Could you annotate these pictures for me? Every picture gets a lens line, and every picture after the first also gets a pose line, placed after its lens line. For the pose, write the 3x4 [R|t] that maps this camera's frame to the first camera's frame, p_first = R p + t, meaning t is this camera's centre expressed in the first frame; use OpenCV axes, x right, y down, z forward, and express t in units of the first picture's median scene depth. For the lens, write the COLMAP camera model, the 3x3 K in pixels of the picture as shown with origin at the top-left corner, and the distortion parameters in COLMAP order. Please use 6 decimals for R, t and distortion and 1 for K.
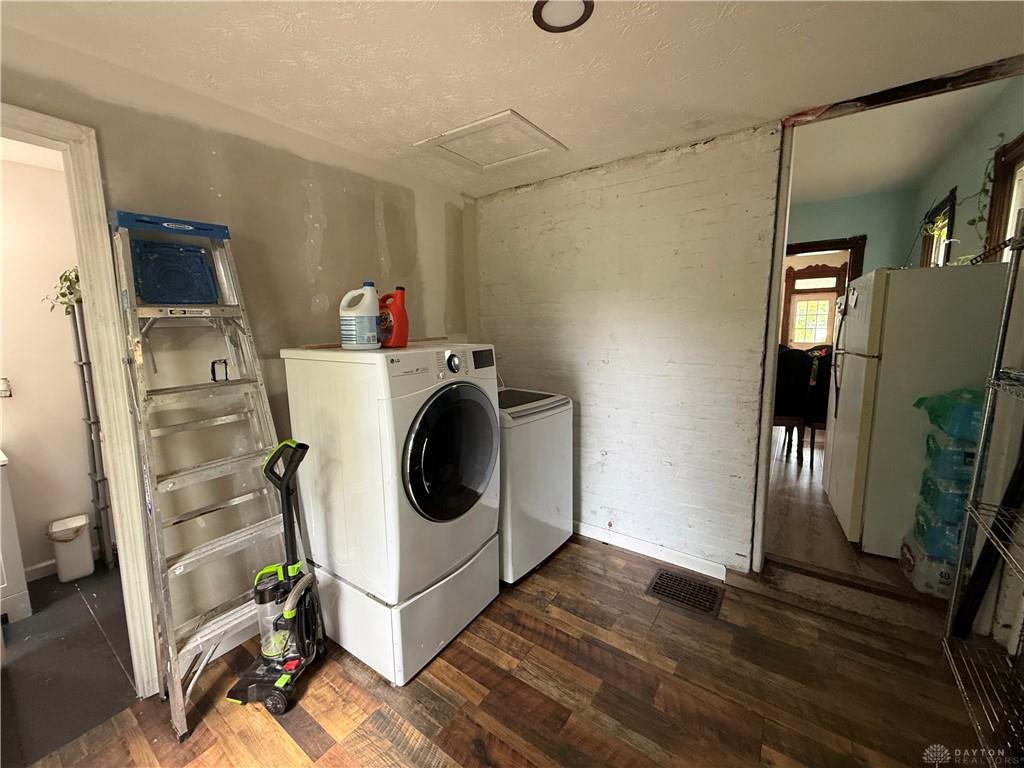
lens RADIAL K [[406.5, 0, 512.0], [0, 406.5, 384.0], [0, 0, 1]] dist [-0.000351, 0.000333]
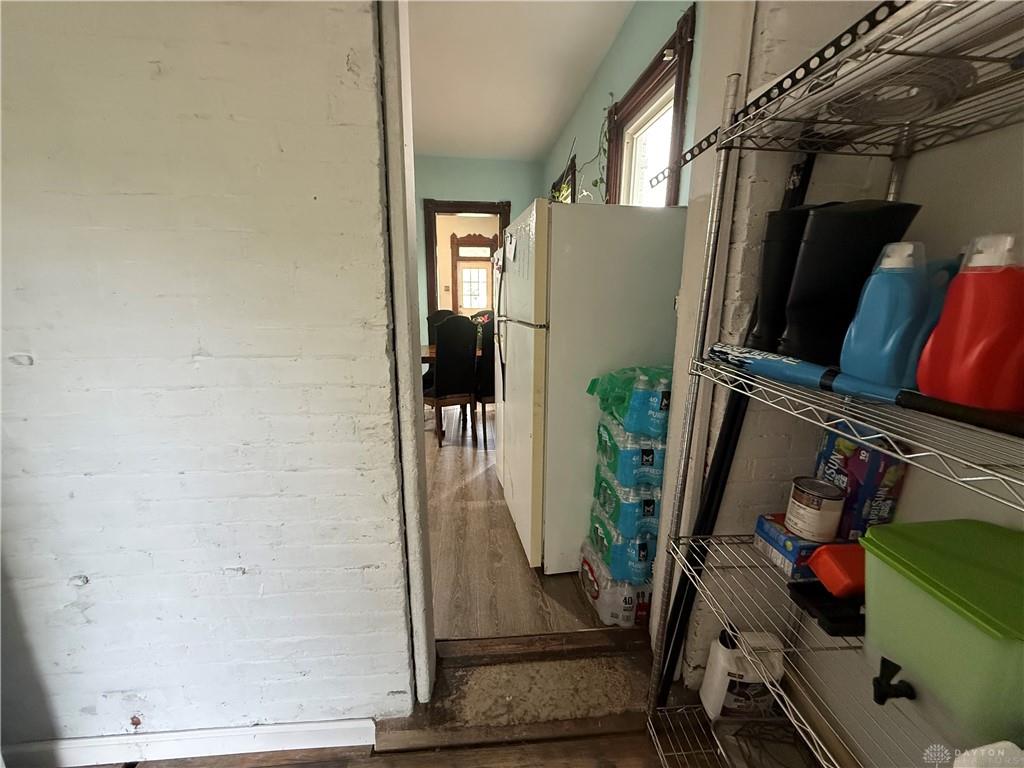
lens RADIAL K [[406.5, 0, 512.0], [0, 406.5, 384.0], [0, 0, 1]] dist [-0.000351, 0.000333]
pose [[0.755081, -0.124872, 0.643630, 0.349169], [0.072986, 0.991602, 0.106759, -0.043487], [-0.651556, -0.033636, 0.757854, 0.452593]]
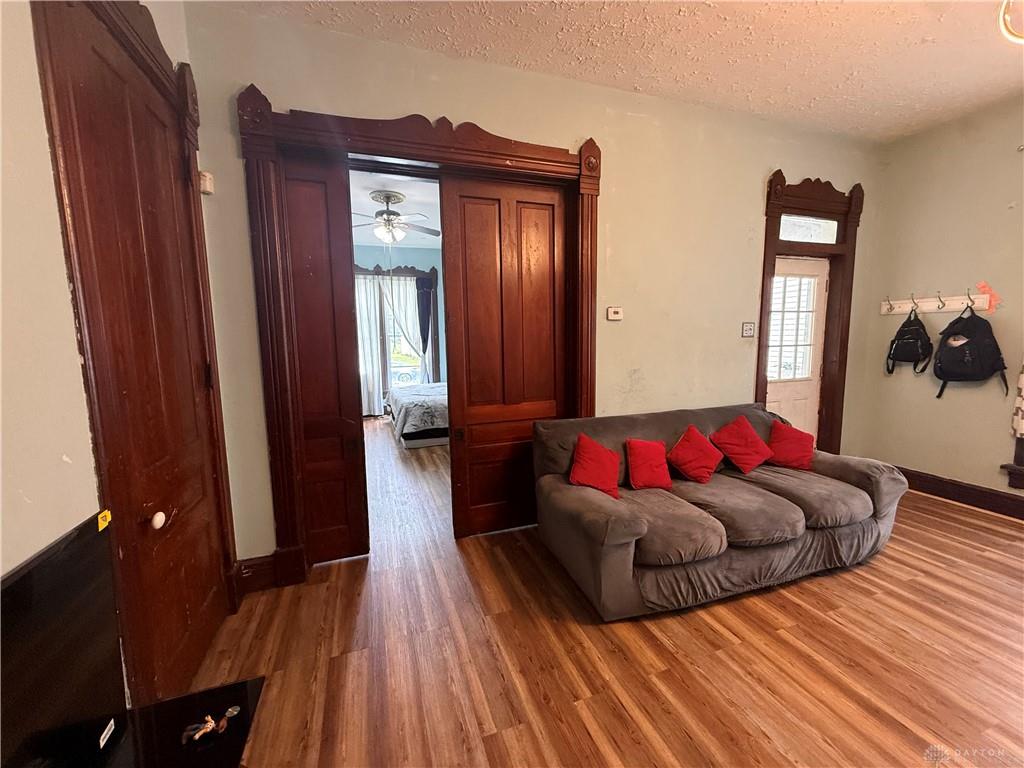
lens RADIAL K [[403.7, 0, 507.5], [0, 403.7, 386.7], [0, 0, 1]] dist [-0.000811, 0.000127]
pose [[0.566065, -0.096585, 0.818683, 0.965231], [0.122827, 0.991909, 0.032094, -0.561922], [-0.815159, 0.082389, 0.573348, 3.933636]]
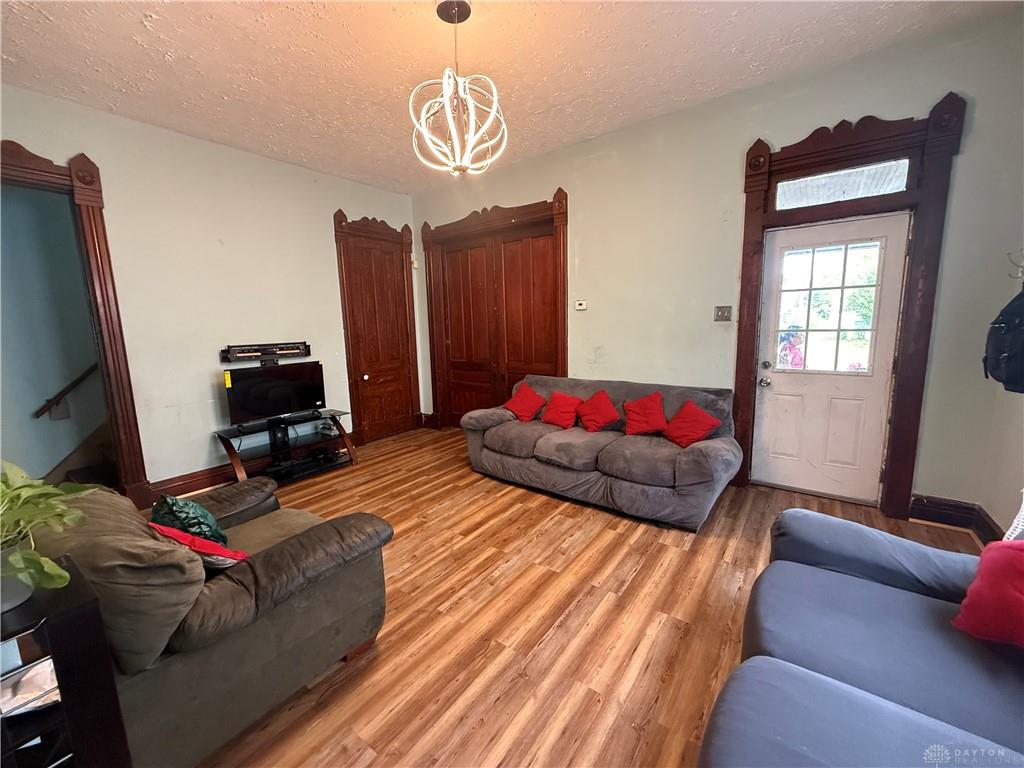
lens RADIAL K [[406.5, 0, 512.0], [0, 406.5, 384.0], [0, 0, 1]] dist [-0.000351, 0.000333]
pose [[0.999843, -0.017658, -0.001510, 1.888881], [0.017681, 0.999709, 0.016417, -0.401931], [0.001220, -0.016441, 0.999864, 2.620209]]
